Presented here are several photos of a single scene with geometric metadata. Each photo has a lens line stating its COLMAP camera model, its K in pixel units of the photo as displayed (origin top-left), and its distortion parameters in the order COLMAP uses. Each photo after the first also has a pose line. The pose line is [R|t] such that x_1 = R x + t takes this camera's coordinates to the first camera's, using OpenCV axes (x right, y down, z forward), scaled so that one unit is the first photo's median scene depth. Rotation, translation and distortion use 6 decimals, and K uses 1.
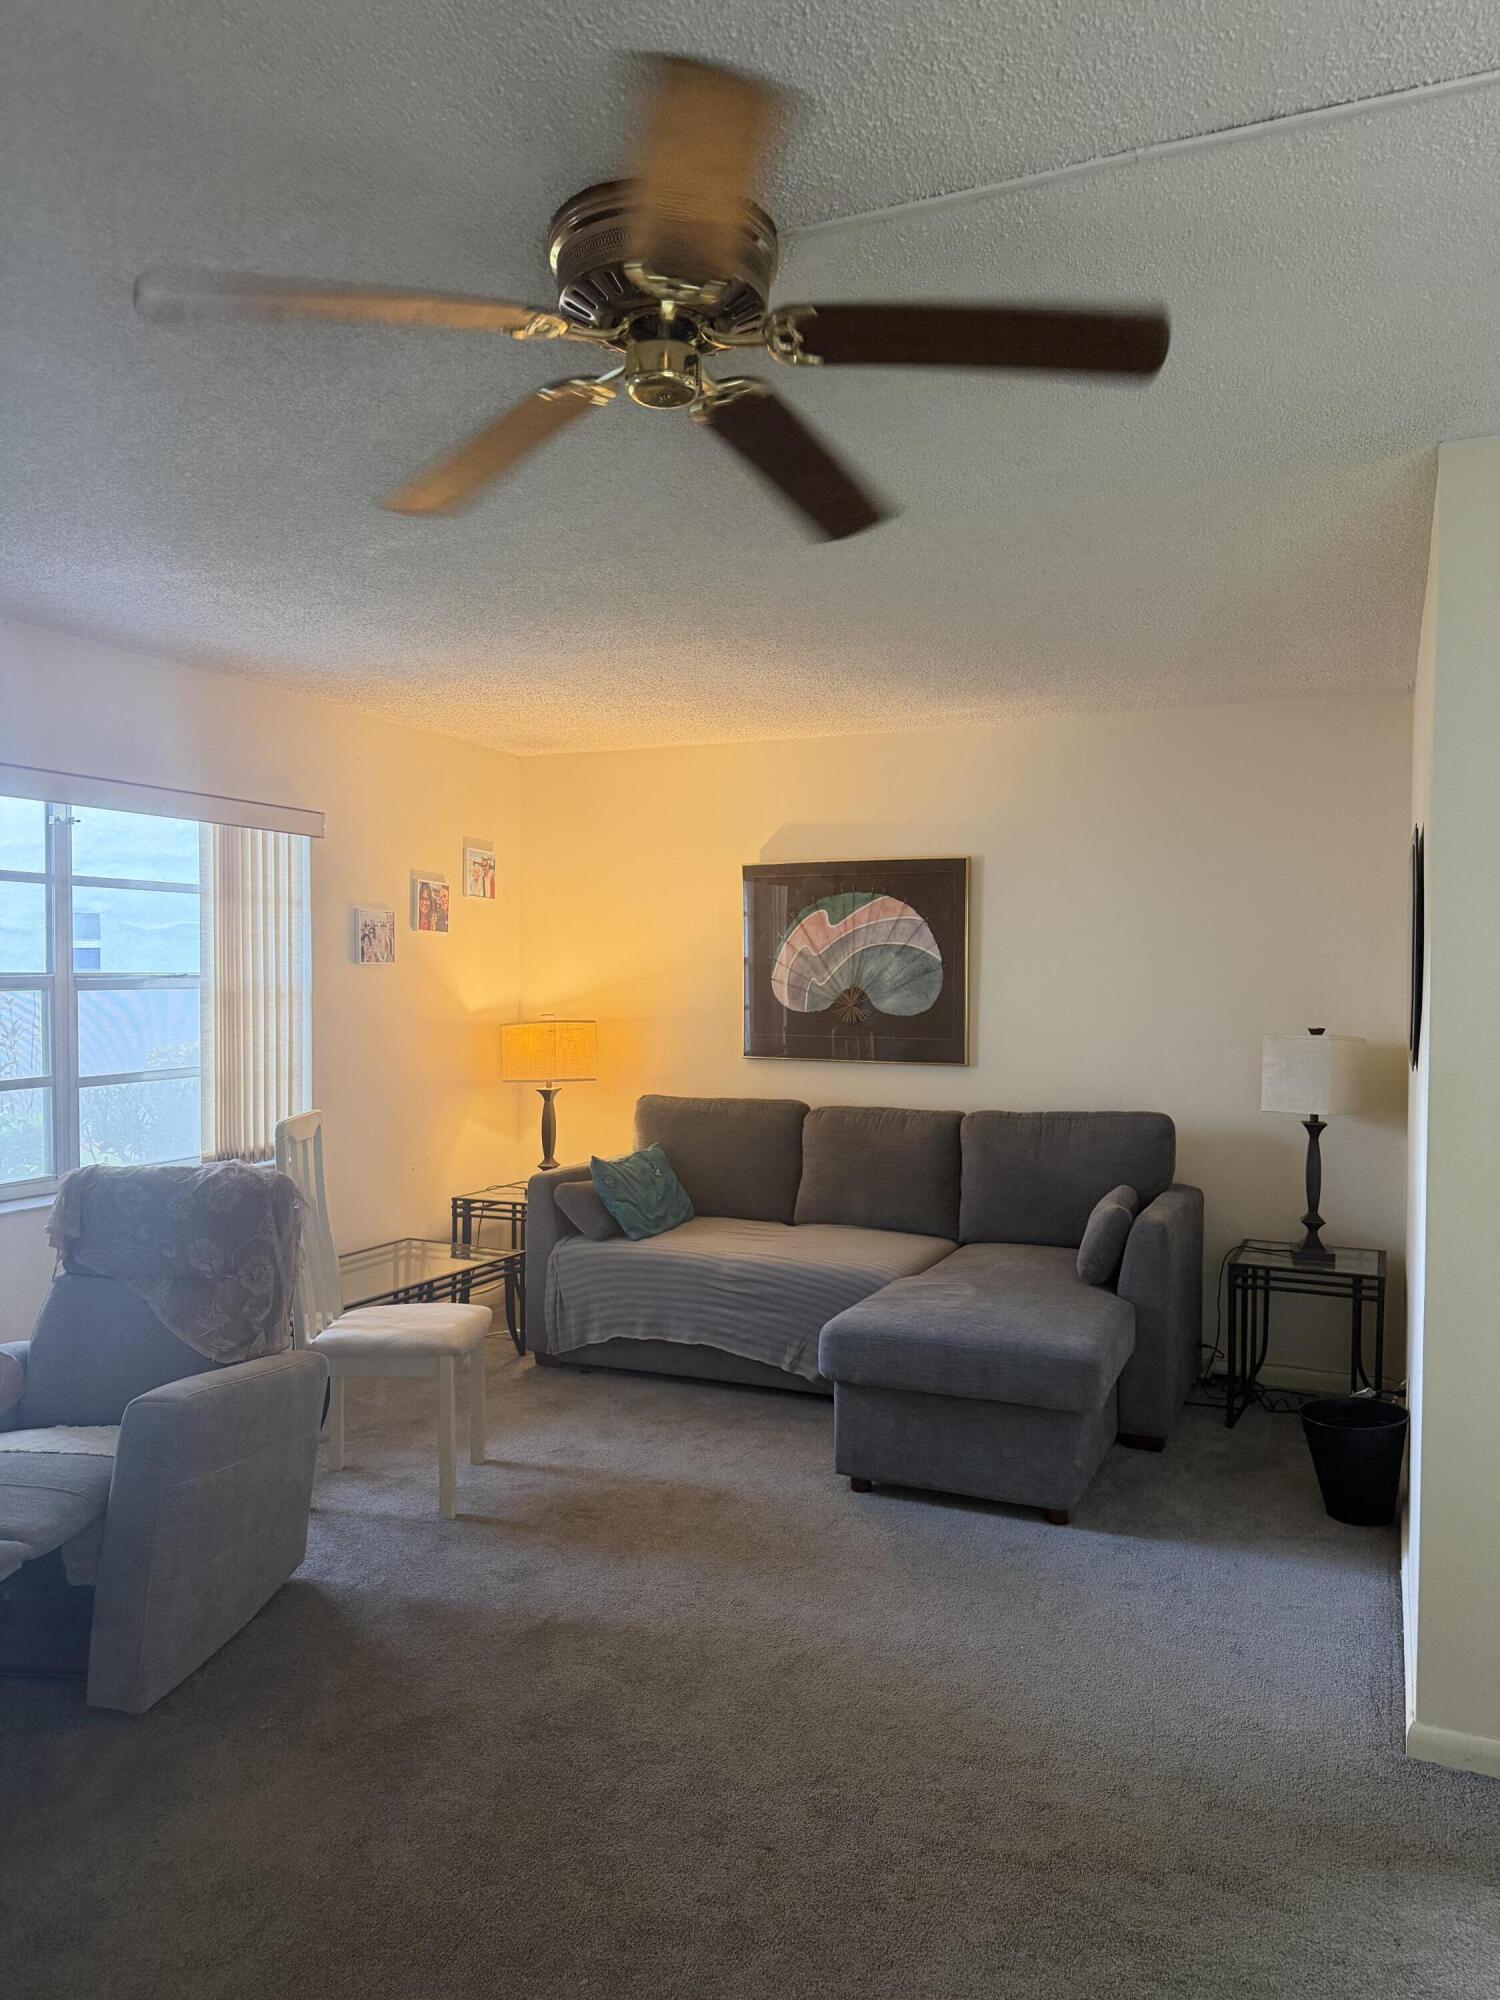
lens RADIAL K [[1380.0, 0, 750.0], [0, 1380.0, 1000.0], [0, 0, 1]] dist [0.039624, -0.030111]
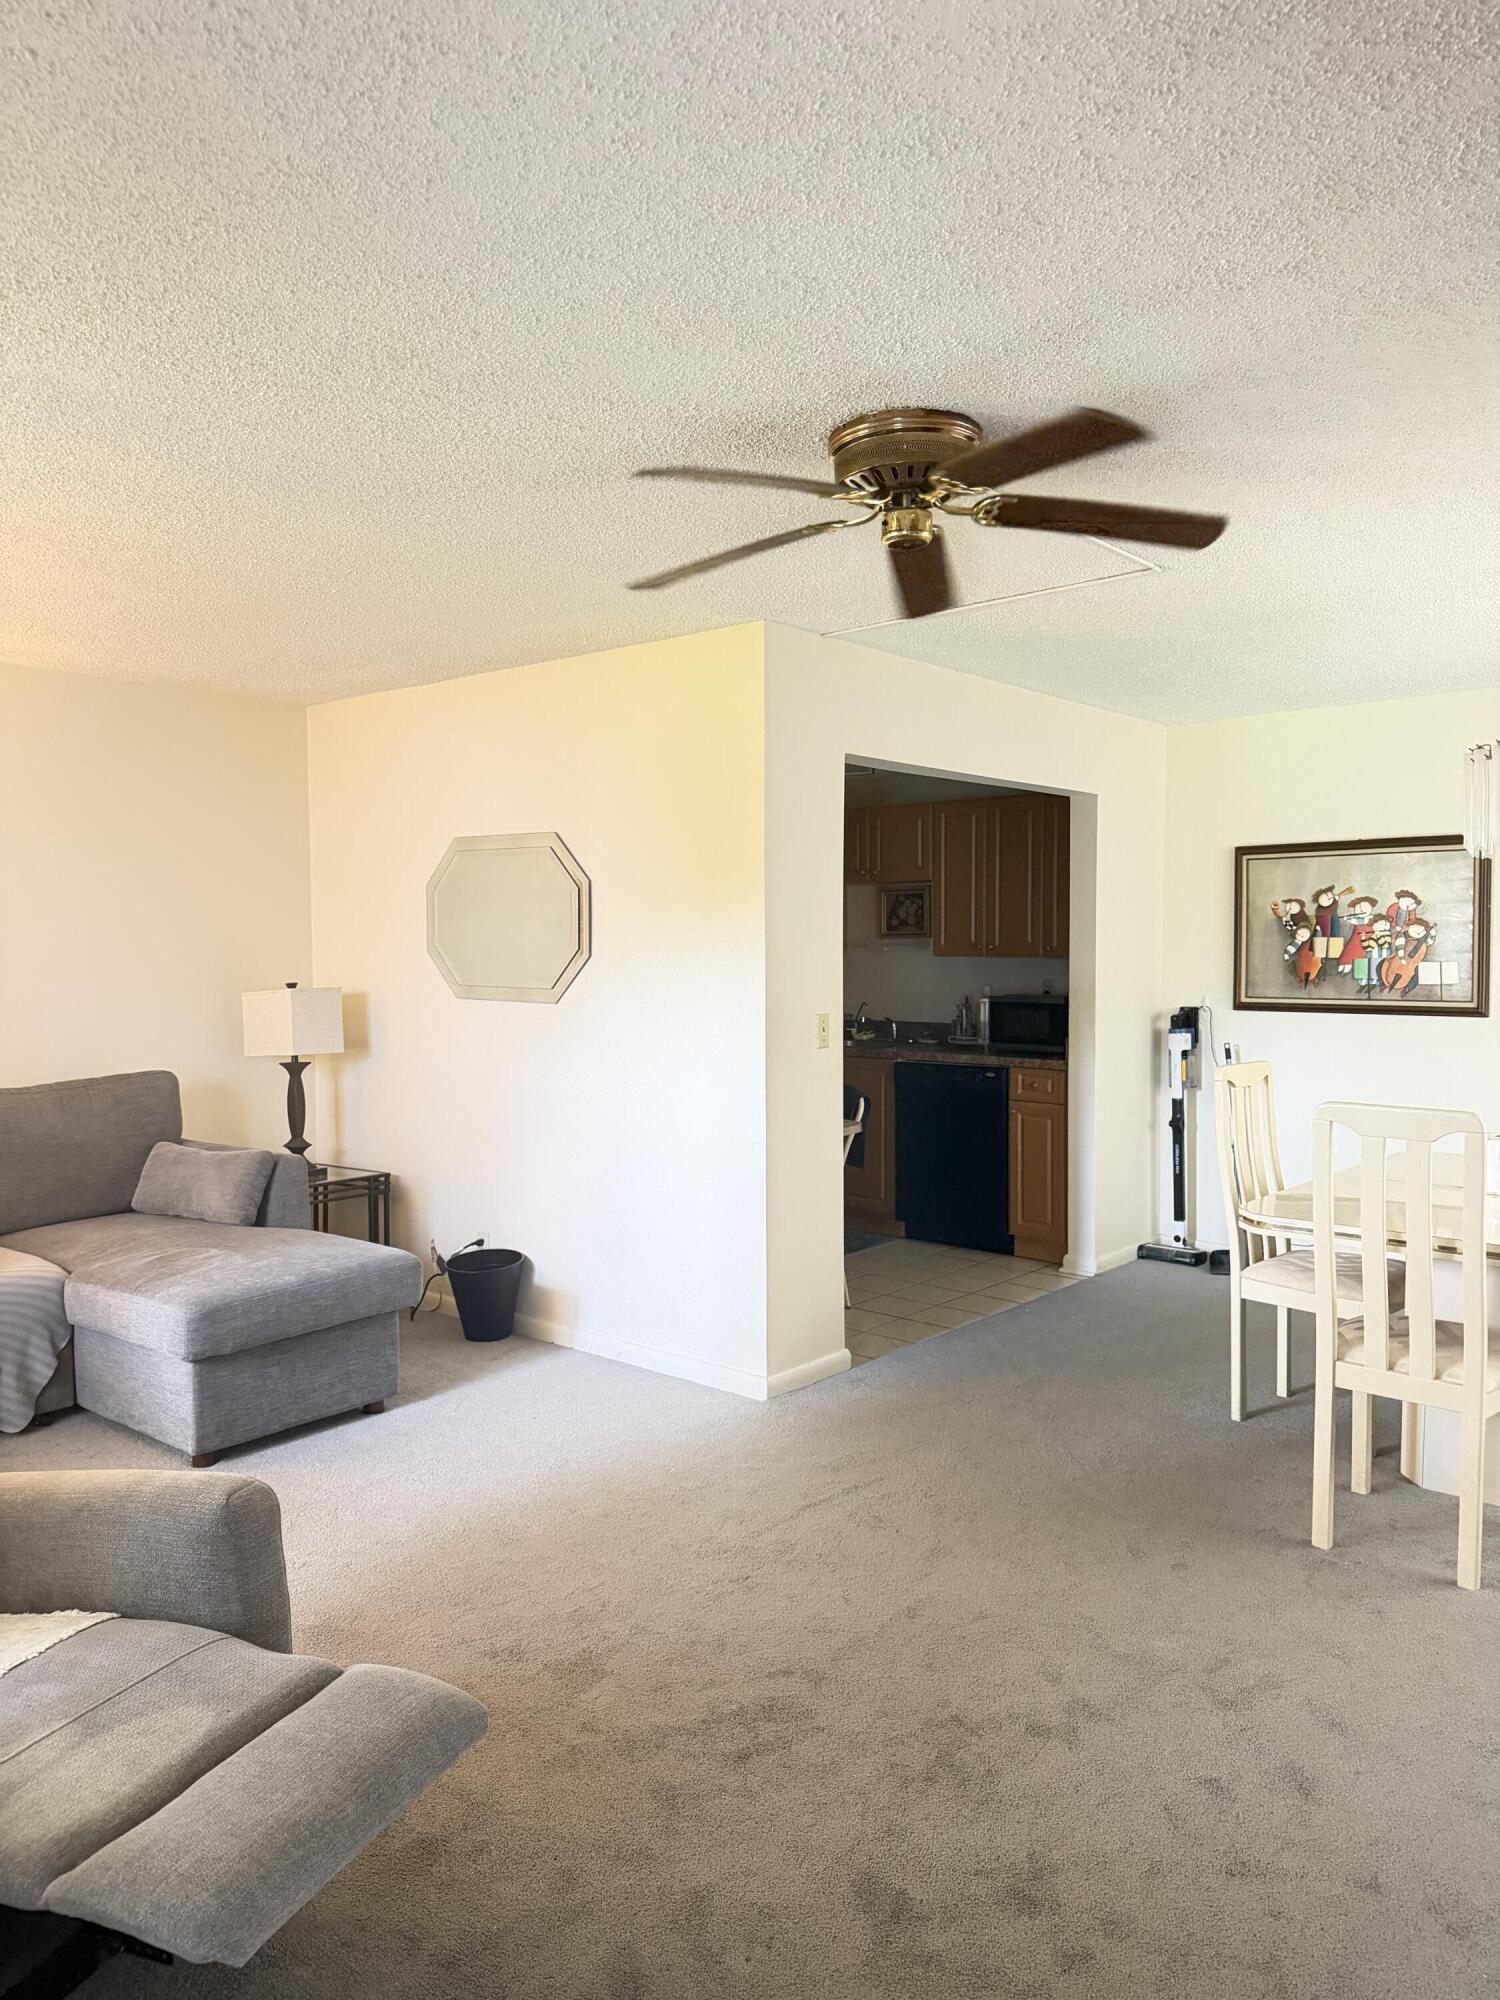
lens RADIAL K [[1411.5, 0, 722.2], [0, 1411.5, 1007.5], [0, 0, 1]] dist [0.070456, -0.059823]
pose [[0.273778, -0.050462, 0.960468, -0.543383], [0.028769, 0.998606, 0.044265, -0.001560], [-0.961363, 0.015513, 0.274848, 0.263098]]
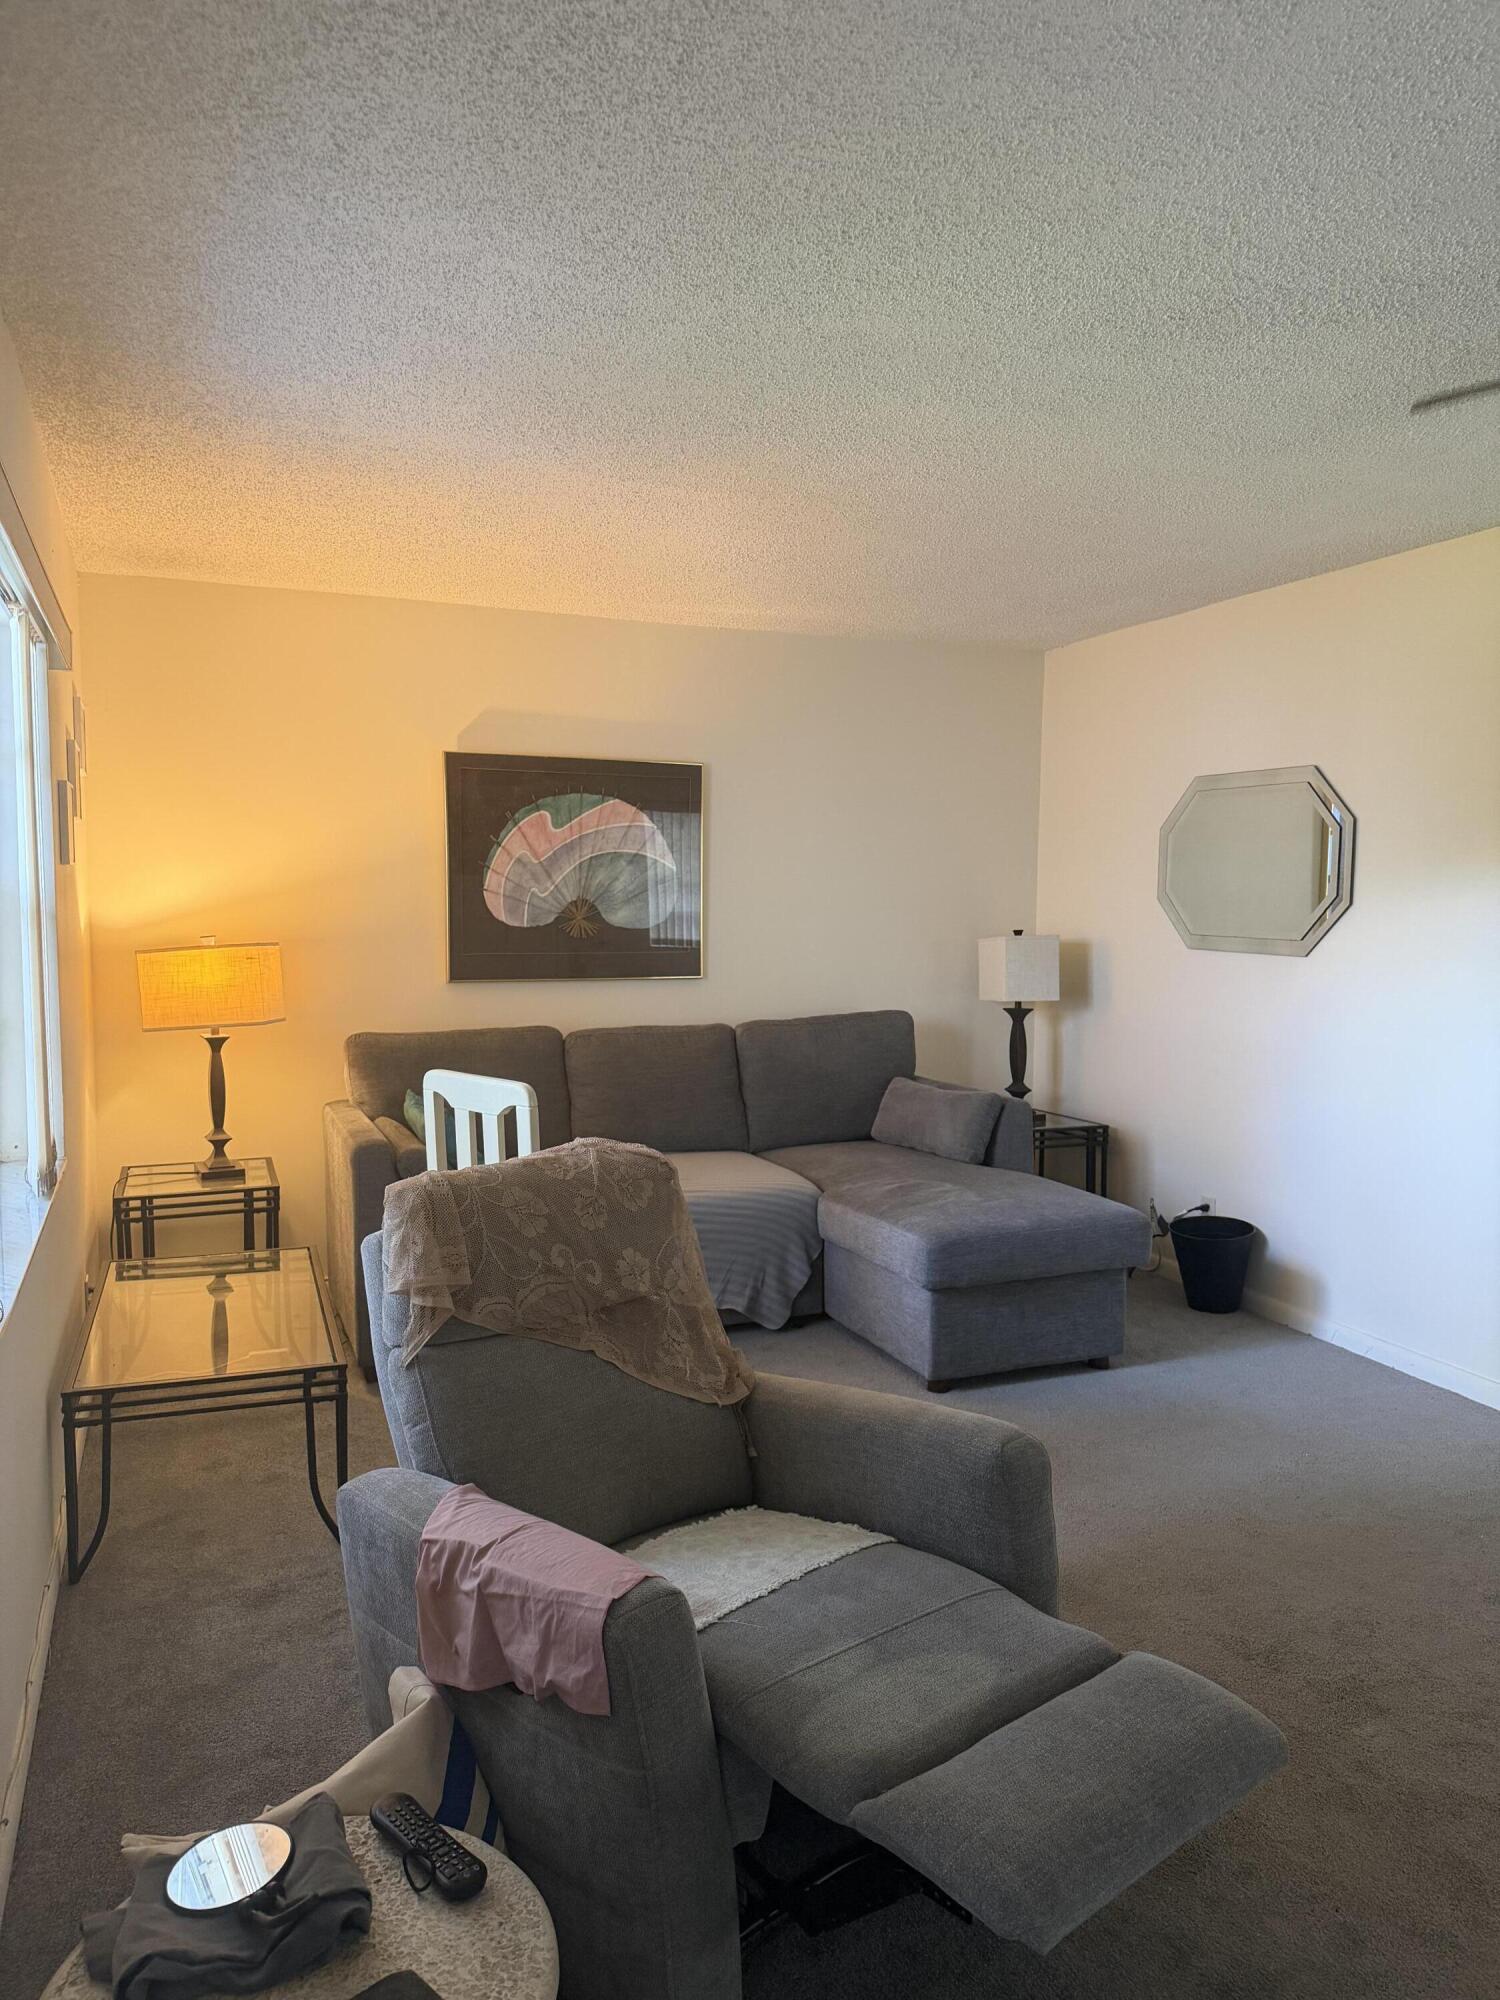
lens RADIAL K [[1402.8, 0, 743.2], [0, 1402.8, 1010.0], [0, 0, 1]] dist [0.076895, -0.083257]
pose [[0.681025, -0.062060, 0.729626, -0.533659], [0.014787, 0.997365, 0.071031, -0.000141], [-0.732111, -0.037584, 0.680148, 0.288525]]
